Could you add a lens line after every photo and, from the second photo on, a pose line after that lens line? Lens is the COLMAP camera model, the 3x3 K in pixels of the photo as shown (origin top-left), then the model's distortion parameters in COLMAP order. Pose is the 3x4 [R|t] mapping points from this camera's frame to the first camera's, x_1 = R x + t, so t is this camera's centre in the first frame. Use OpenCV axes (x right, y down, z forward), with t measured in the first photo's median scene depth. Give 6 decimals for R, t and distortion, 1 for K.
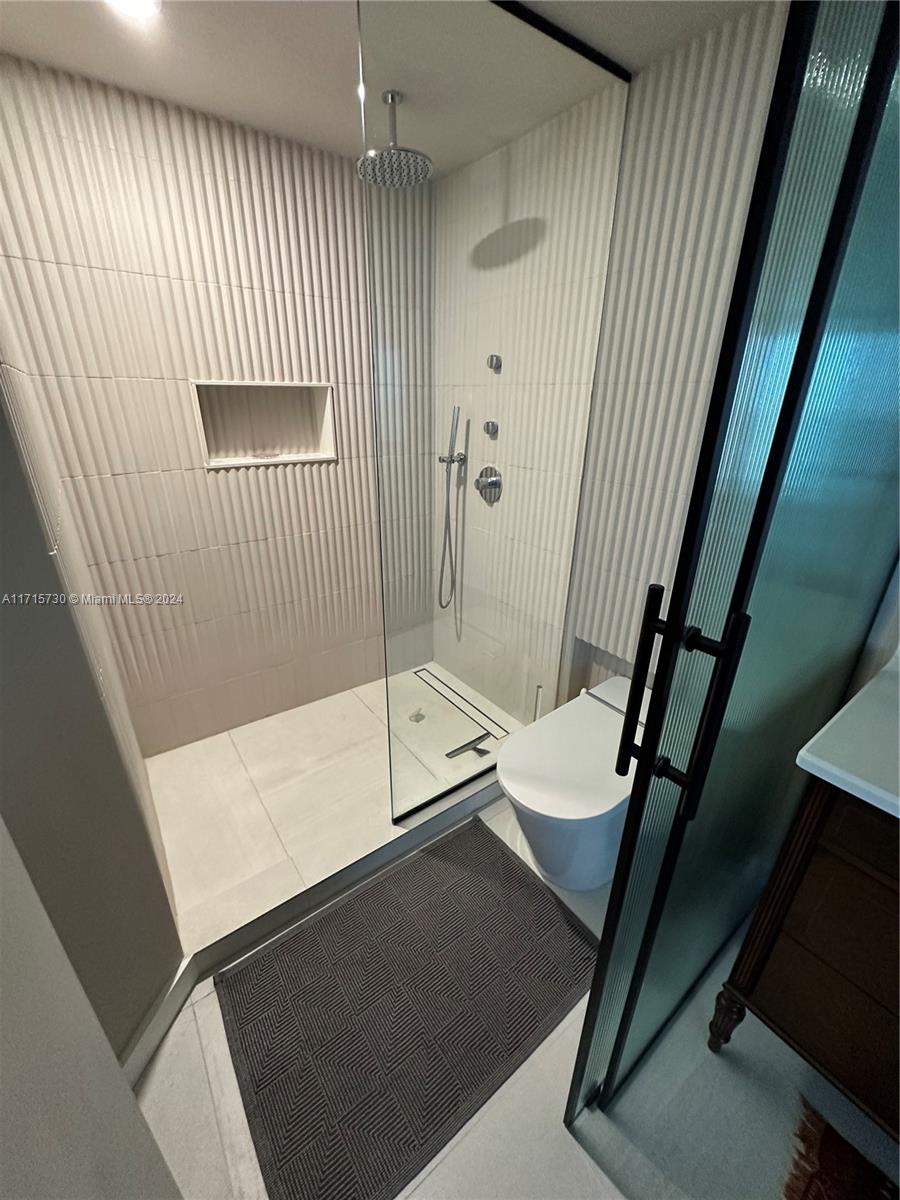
lens RADIAL K [[480.4, 0, 450.2], [0, 480.4, 601.0], [0, 0, 1]] dist [-0.003419, 0.000850]
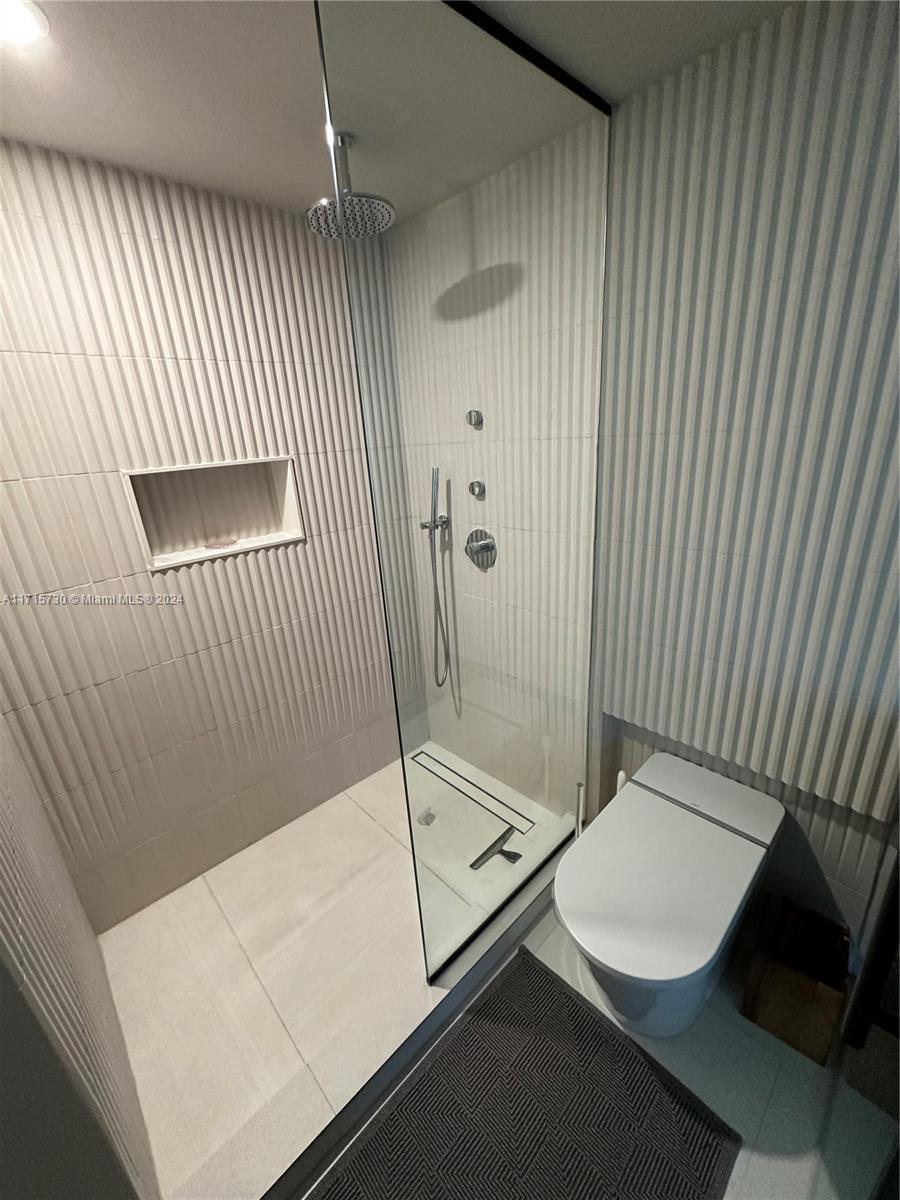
lens RADIAL K [[480.4, 0, 450.2], [0, 480.4, 601.0], [0, 0, 1]] dist [-0.003419, 0.000850]
pose [[0.989358, -0.113918, 0.090515, -0.075030], [0.119769, 0.990860, -0.062061, -0.108676], [-0.082618, 0.072241, 0.993959, 0.134916]]
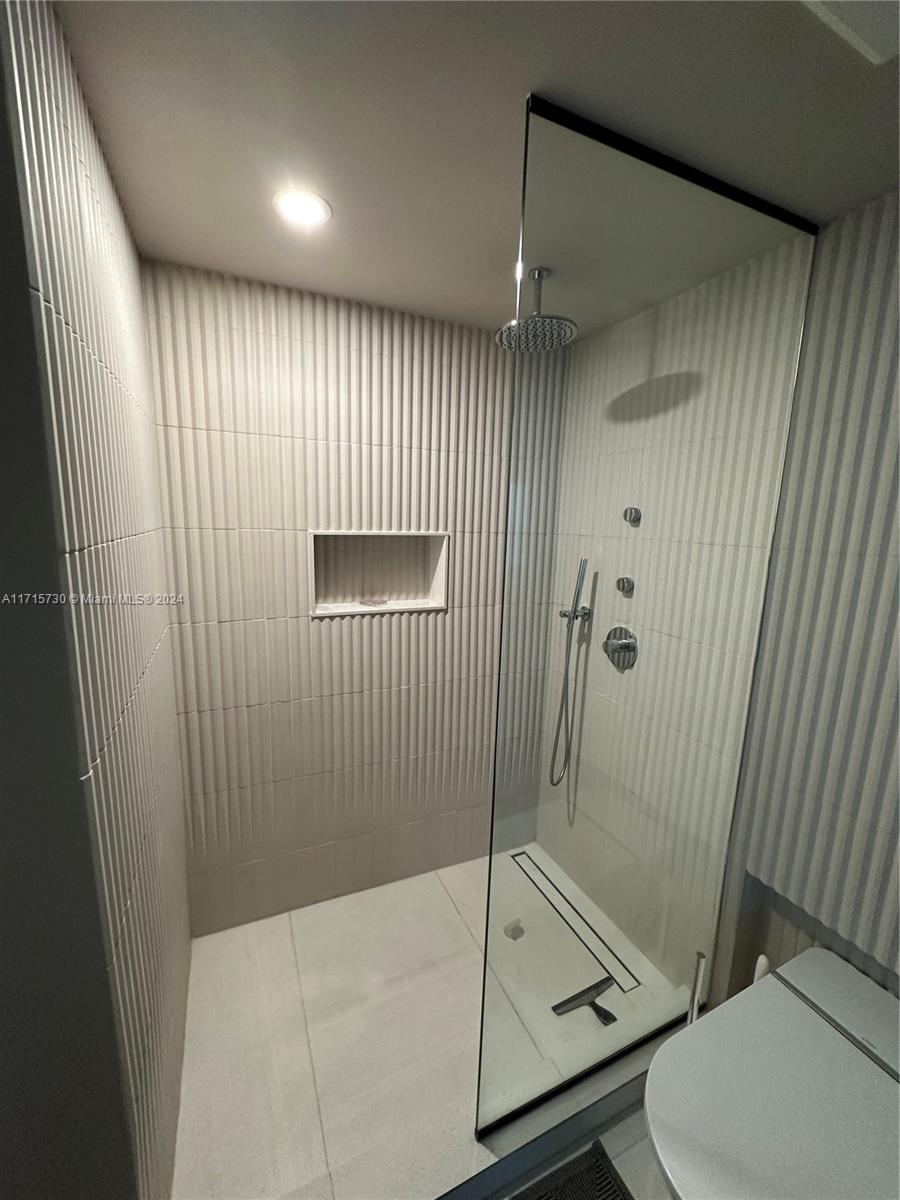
lens RADIAL K [[480.4, 0, 450.2], [0, 480.4, 601.0], [0, 0, 1]] dist [-0.003419, 0.000850]
pose [[0.978255, 0.050007, -0.201289, -0.050183], [-0.095570, 0.970011, -0.223483, -0.117153], [0.184077, 0.237860, 0.953697, 0.136849]]
